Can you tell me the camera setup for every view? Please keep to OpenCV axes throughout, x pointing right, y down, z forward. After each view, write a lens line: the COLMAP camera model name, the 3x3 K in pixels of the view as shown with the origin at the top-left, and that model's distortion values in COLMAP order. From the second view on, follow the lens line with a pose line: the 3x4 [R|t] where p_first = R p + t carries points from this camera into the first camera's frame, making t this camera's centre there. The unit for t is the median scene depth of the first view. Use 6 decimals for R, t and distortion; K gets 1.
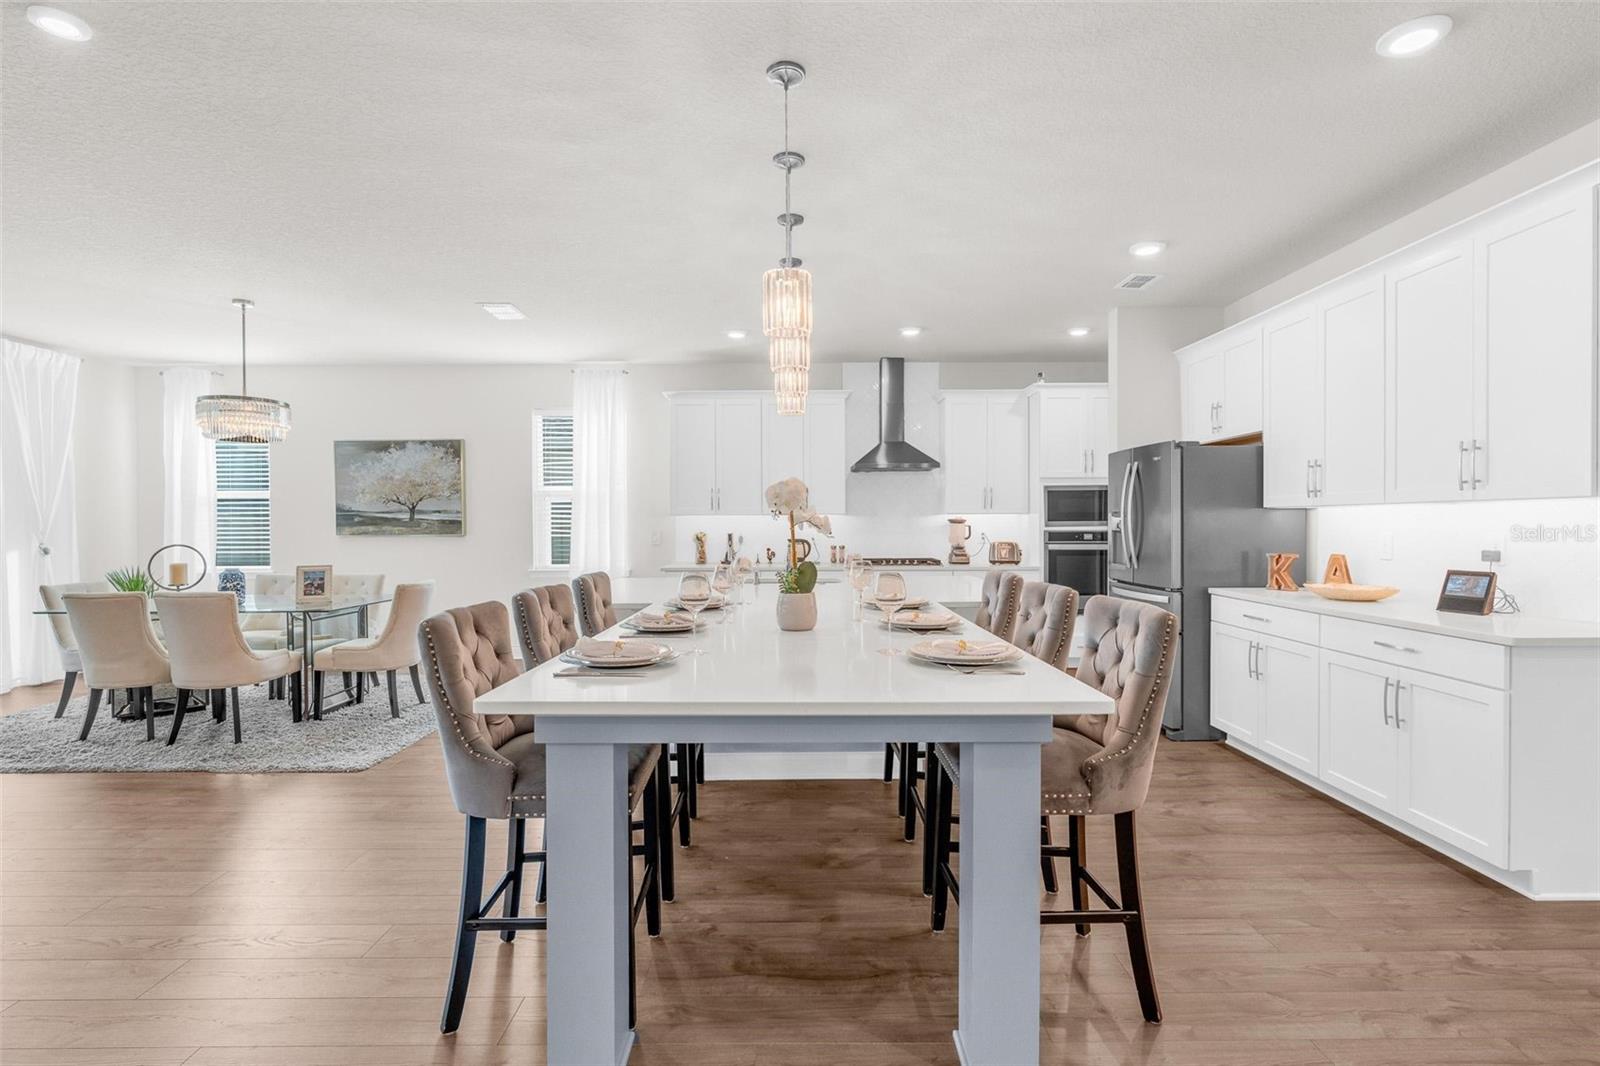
lens RADIAL K [[753.1, 0, 799.5], [0, 753.1, 530.6], [0, 0, 1]] dist [-0.007574, 0.000962]
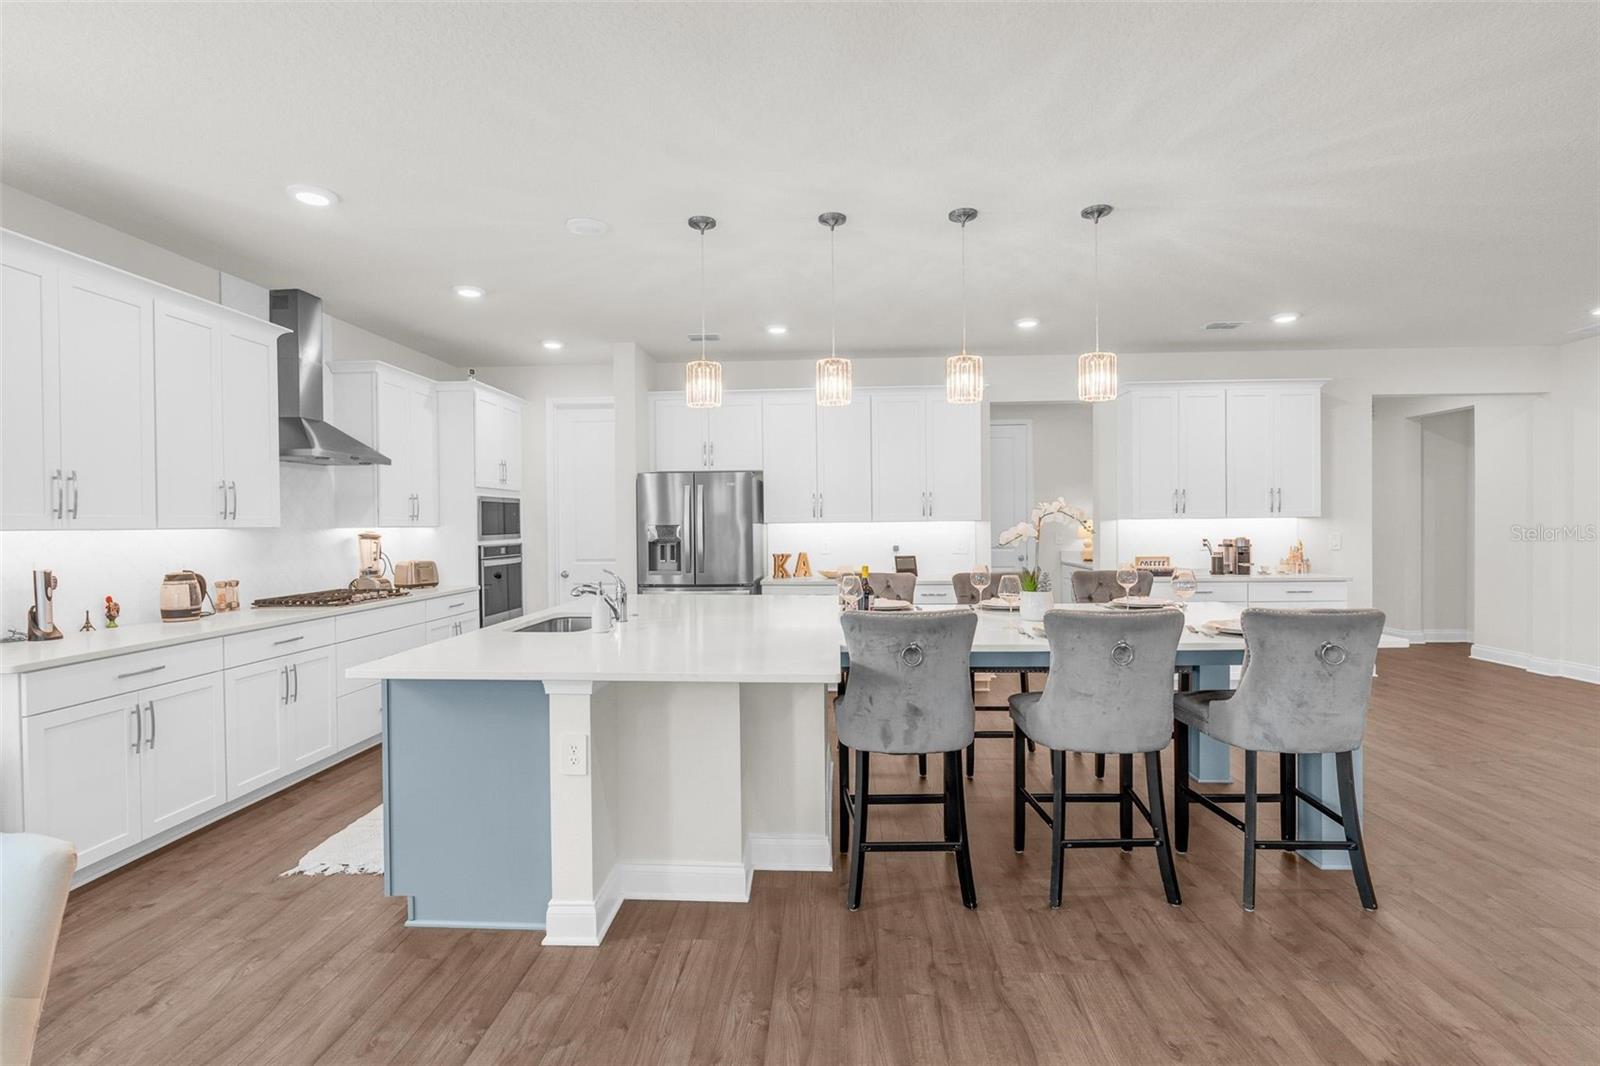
lens RADIAL K [[744.7, 0, 800.0], [0, 744.7, 533.0], [0, 0, 1]] dist [-0.003461, 0.000059]
pose [[0.053406, -0.008459, 0.998537, -0.549070], [0.020977, 0.999753, 0.007347, -0.013895], [-0.998353, 0.020554, 0.053570, 0.573787]]
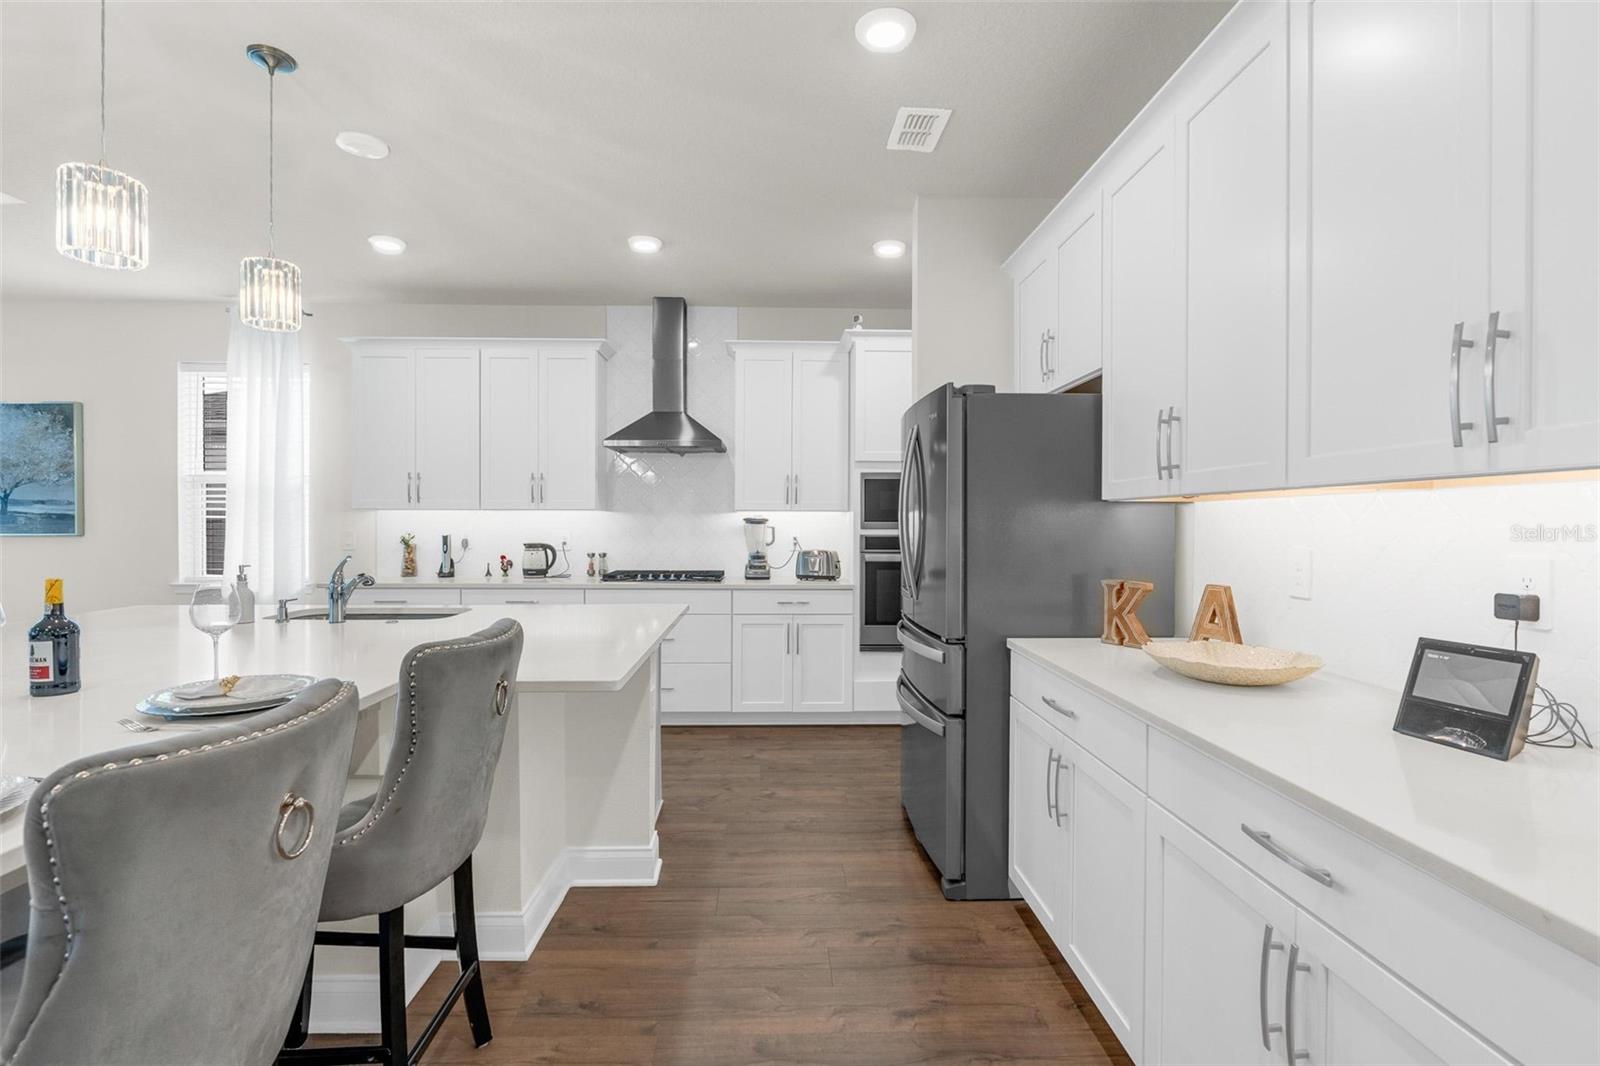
lens RADIAL K [[745.1, 0, 796.5], [0, 745.1, 528.4], [0, 0, 1]] dist [-0.004865, -0.000246]
pose [[0.999569, 0.007530, 0.028366, 0.246438], [-0.007457, 0.999969, -0.002661, -0.003857], [-0.028385, 0.002449, 0.999594, 0.290730]]
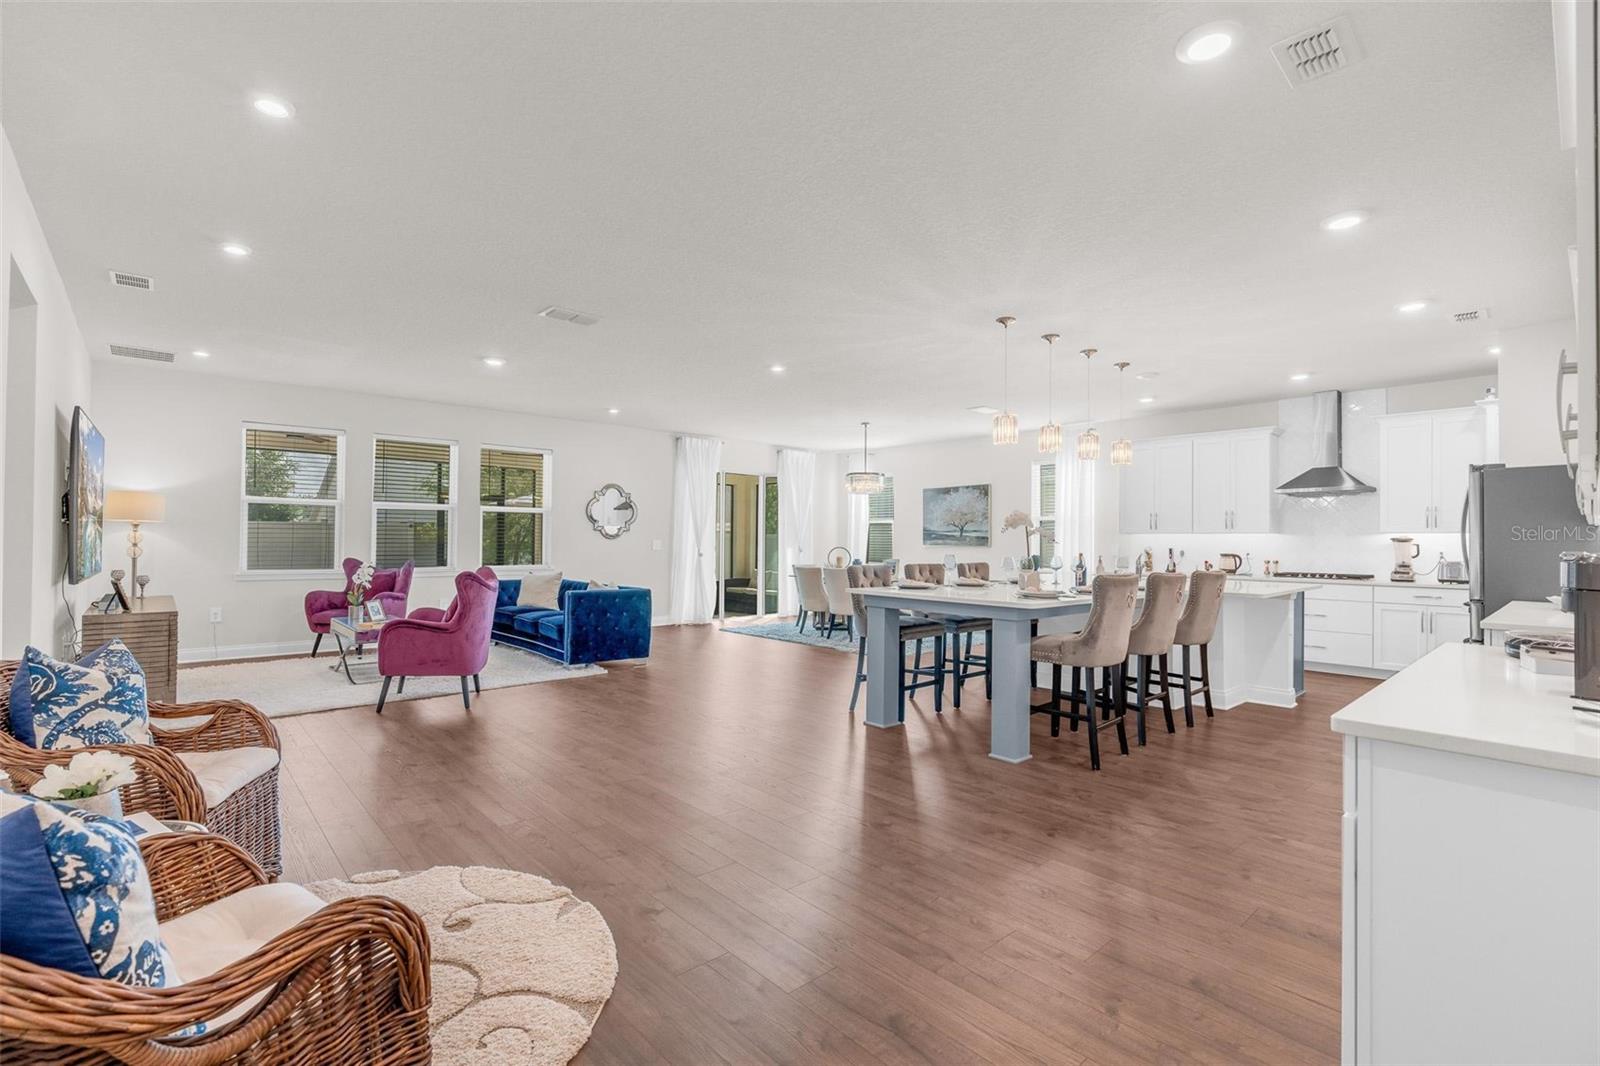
lens RADIAL K [[717.6, 0, 795.8], [0, 717.6, 531.4], [0, 0, 1]] dist [-0.004741, 0.000968]
pose [[0.663593, -0.000089, -0.748093, 0.422842], [-0.020499, 0.999622, -0.018302, 0.011475], [0.747813, 0.027480, 0.663341, -0.293149]]
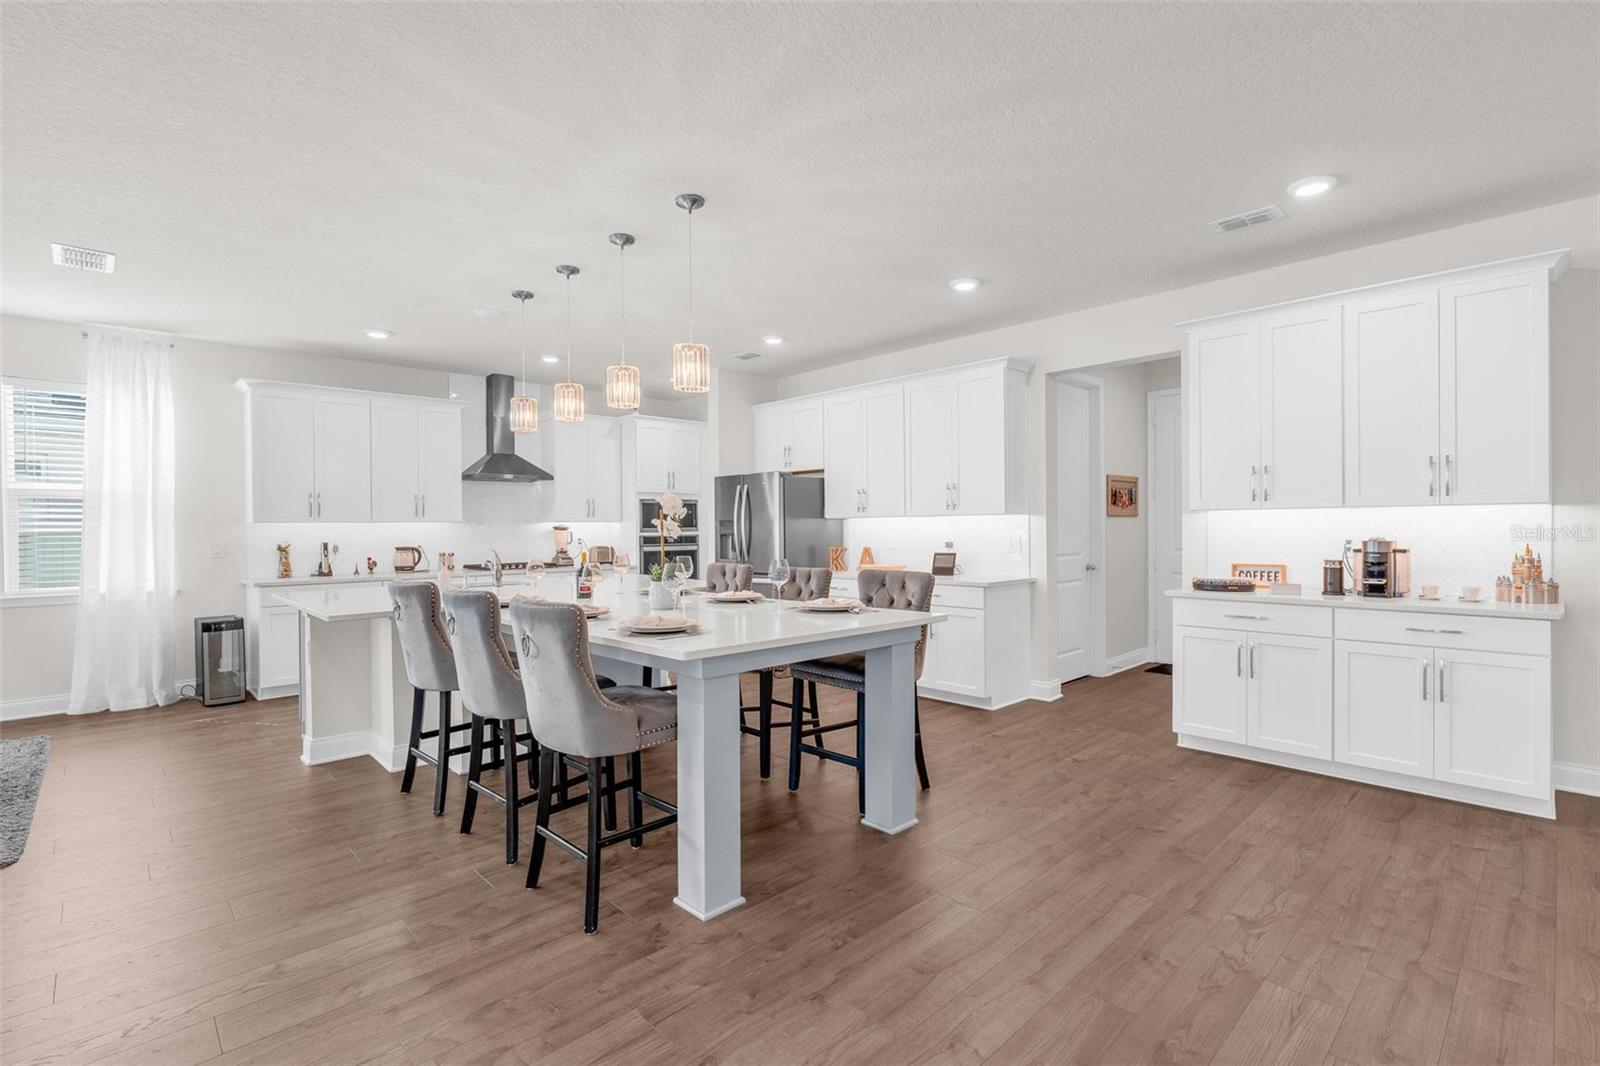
lens RADIAL K [[735.9, 0, 796.5], [0, 735.9, 532.1], [0, 0, 1]] dist [-0.004474, 0.000043]
pose [[0.726759, -0.006760, 0.686860, -0.311855], [0.012827, 0.999911, -0.003731, 0.001761], [-0.686773, 0.011522, 0.726780, -0.041210]]
